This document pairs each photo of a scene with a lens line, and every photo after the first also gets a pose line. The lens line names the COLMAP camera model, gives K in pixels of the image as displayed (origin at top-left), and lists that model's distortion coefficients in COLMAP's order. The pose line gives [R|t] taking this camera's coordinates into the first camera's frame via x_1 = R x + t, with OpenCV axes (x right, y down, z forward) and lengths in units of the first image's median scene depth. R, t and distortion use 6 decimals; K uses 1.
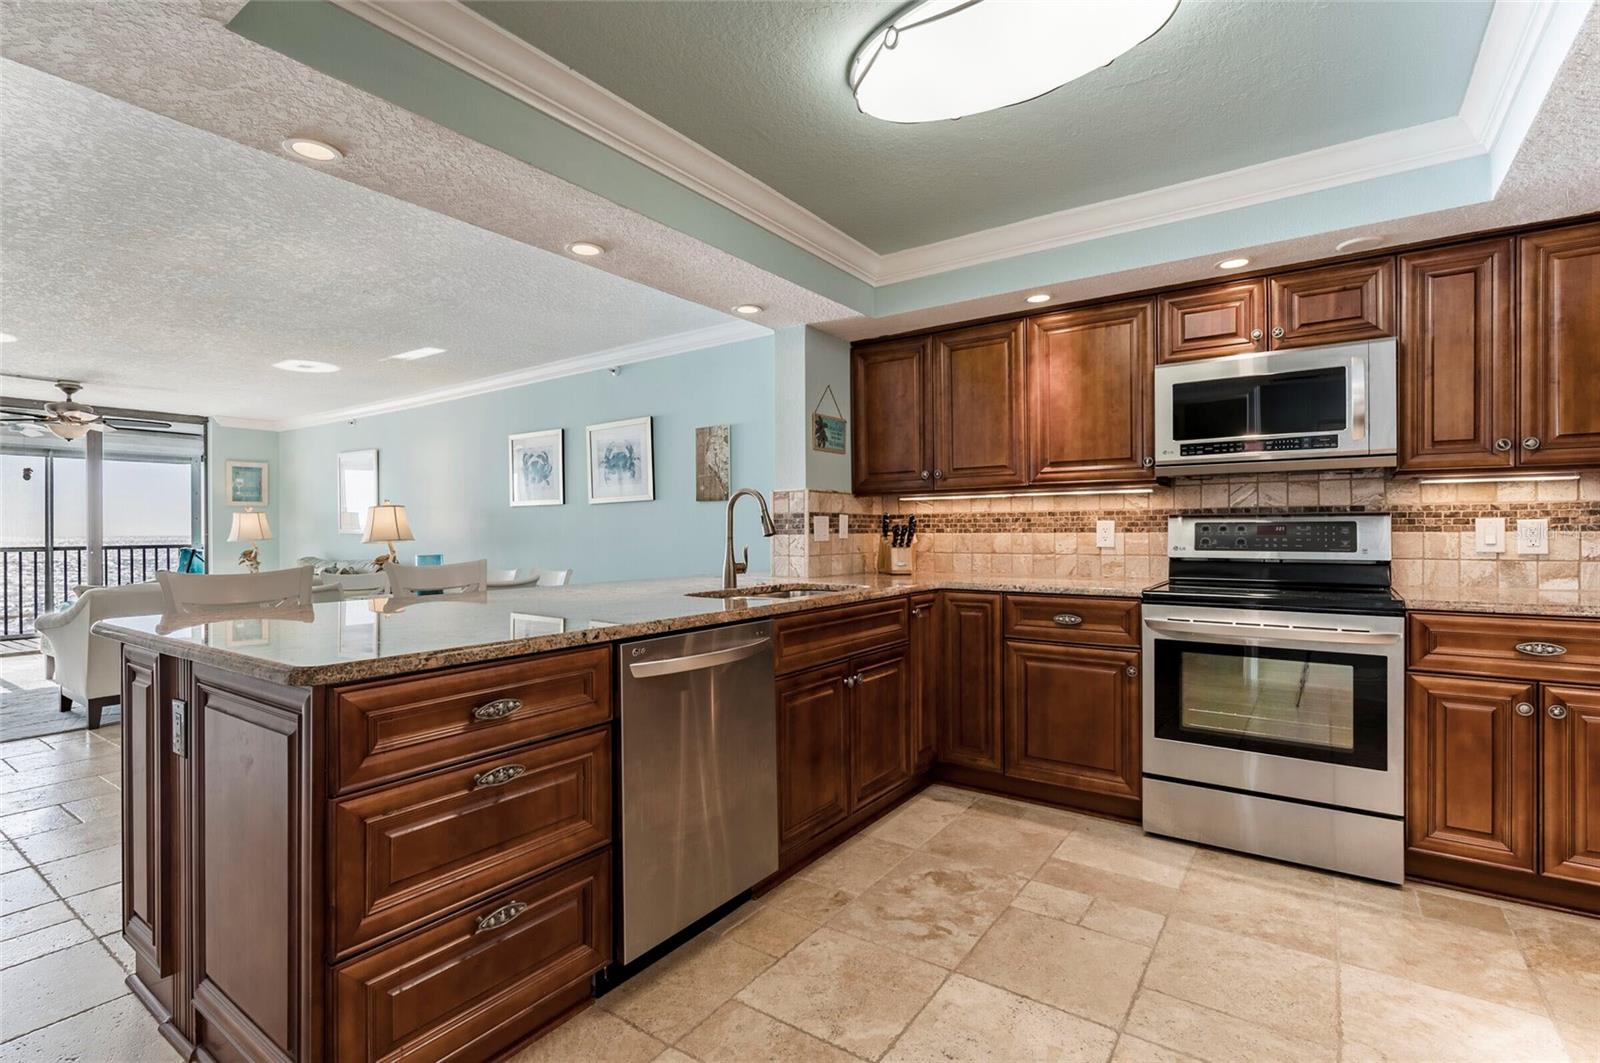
lens RADIAL K [[730.8, 0, 821.6], [0, 730.8, 533.4], [0, 0, 1]] dist [-0.003433, 0.002399]
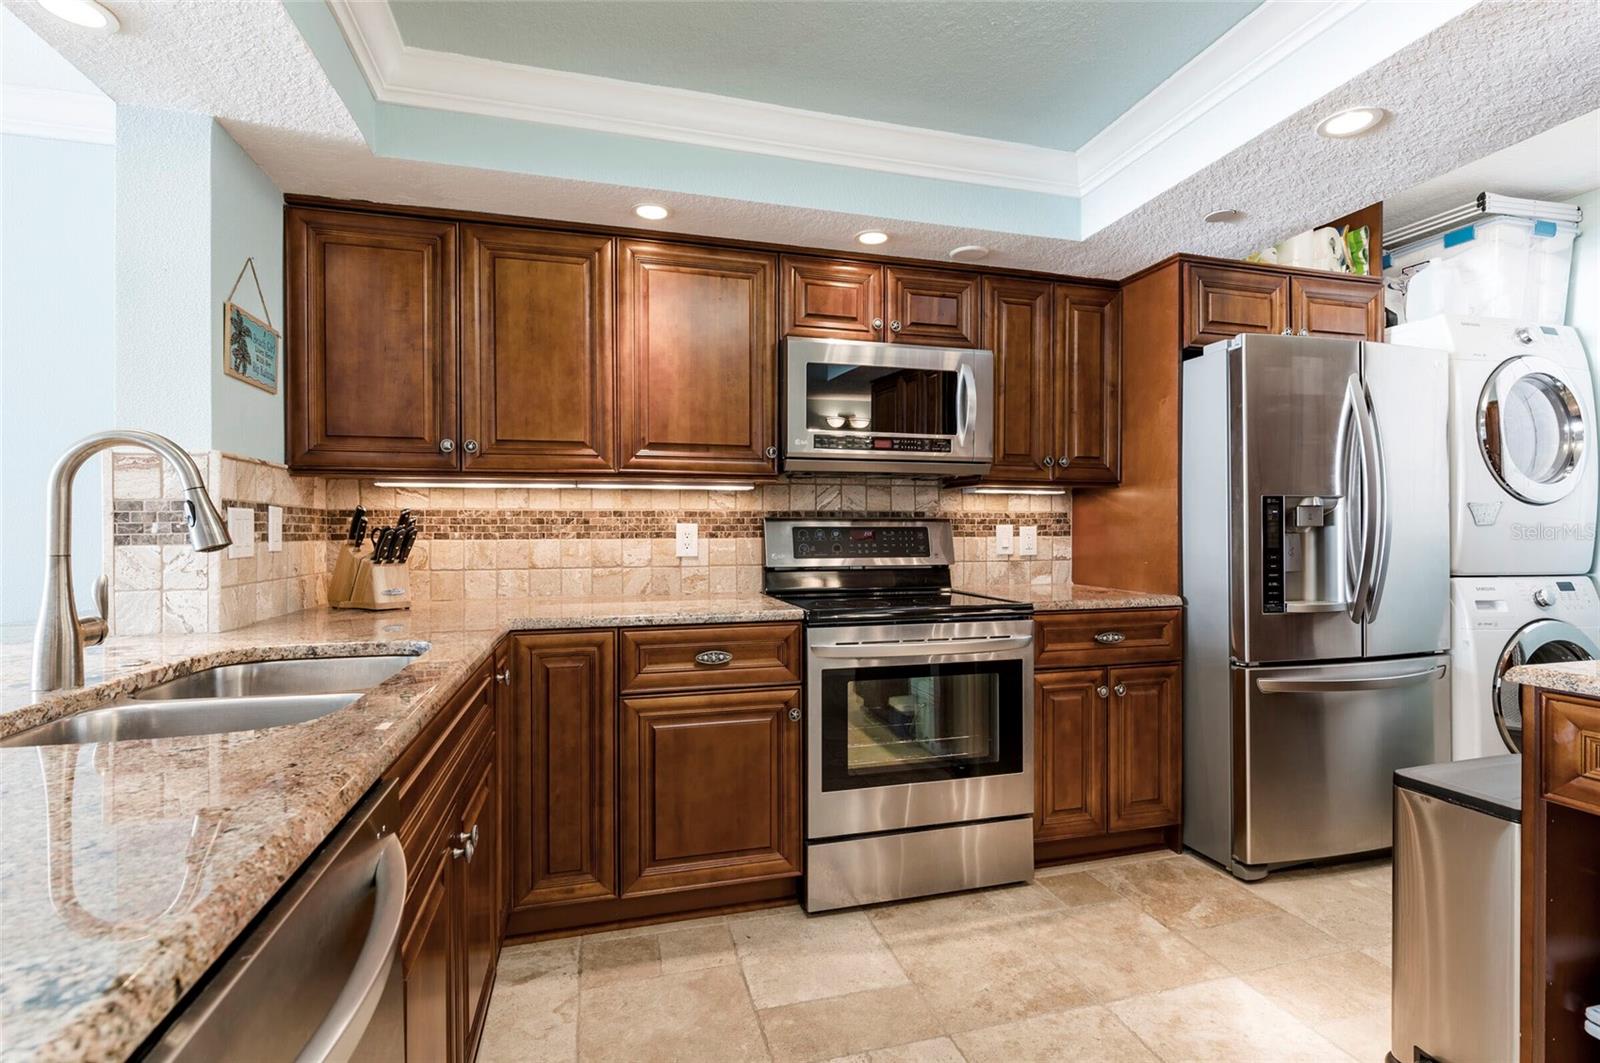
lens RADIAL K [[730.8, 0, 805.3], [0, 730.8, 532.2], [0, 0, 1]] dist [-0.003433, 0.002399]
pose [[0.652943, 0.003104, 0.757400, -0.146626], [0.003092, 0.999972, -0.006763, -0.002327], [-0.757400, 0.006758, 0.652916, 0.420002]]
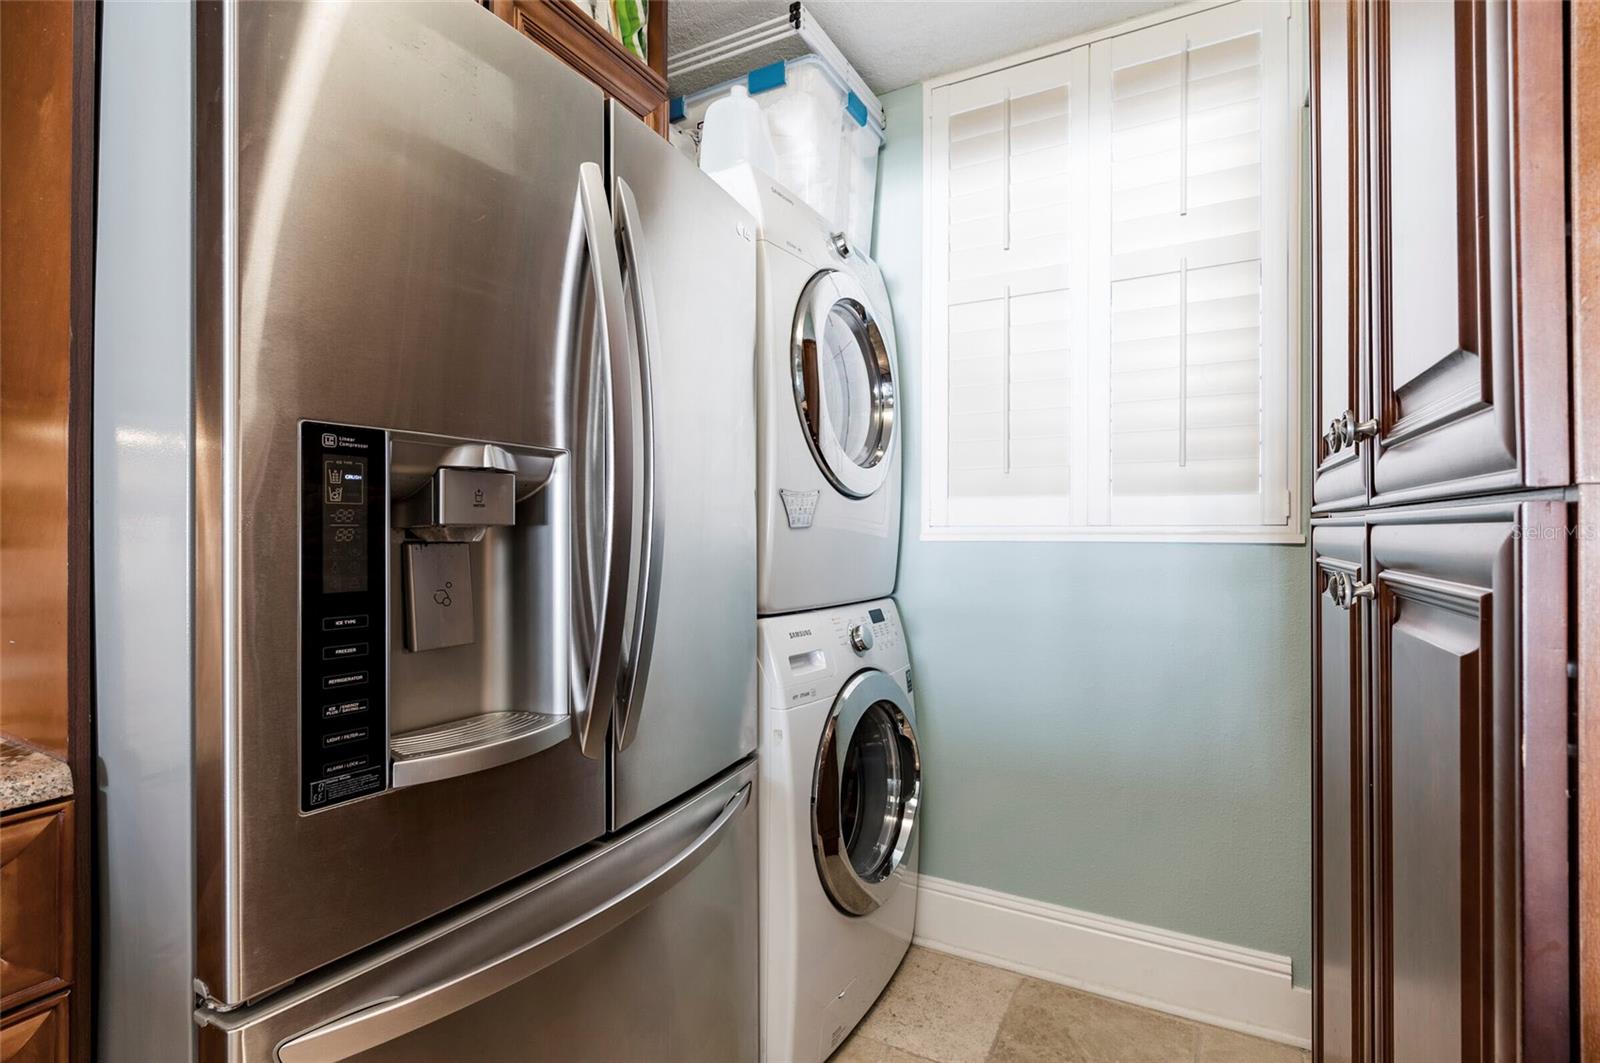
lens RADIAL K [[730.8, 0, 830.6], [0, 730.8, 536.4], [0, 0, 1]] dist [-0.003433, 0.002399]
pose [[-0.132098, 0.002228, 0.991234, 0.494394], [0.004599, 0.999988, -0.001635, -0.006706], [-0.991226, 0.004342, -0.132107, 0.422111]]
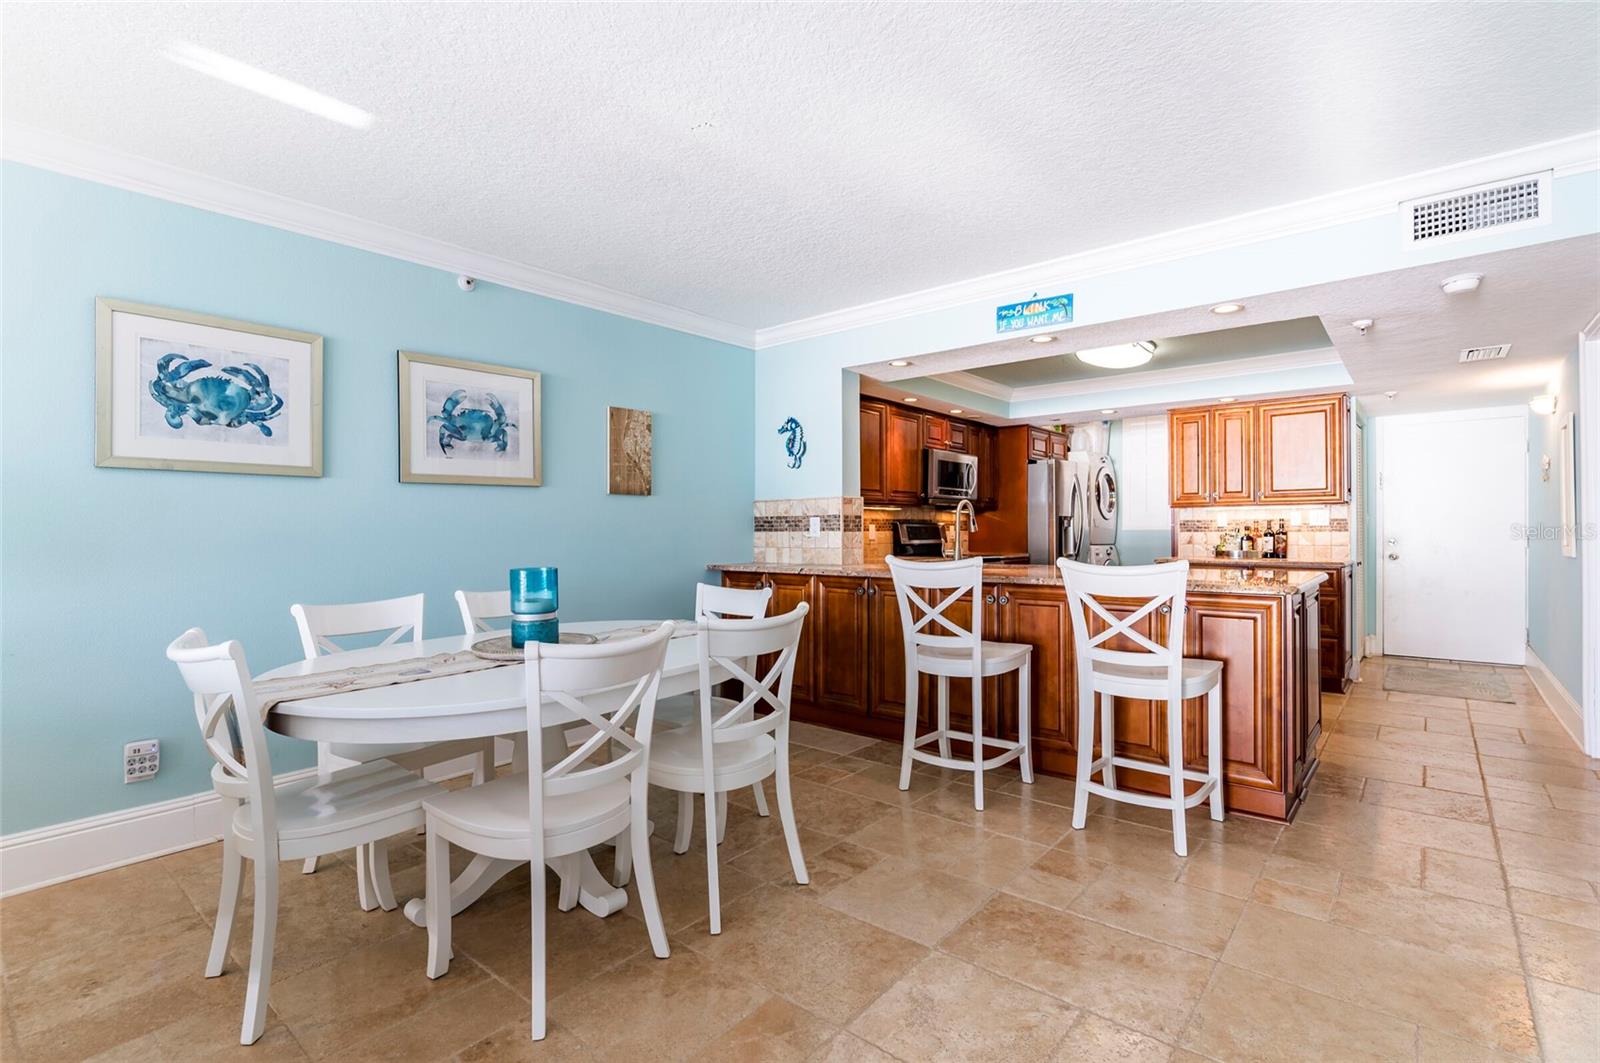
lens RADIAL K [[730.8, 0, 800.7], [0, 730.8, 527.8], [0, 0, 1]] dist [-0.003433, 0.002399]
pose [[0.121587, 0.011252, 0.992517, -1.491800], [0.007689, 0.999895, -0.012277, 0.011083], [-0.992551, 0.009125, 0.121488, 1.047682]]
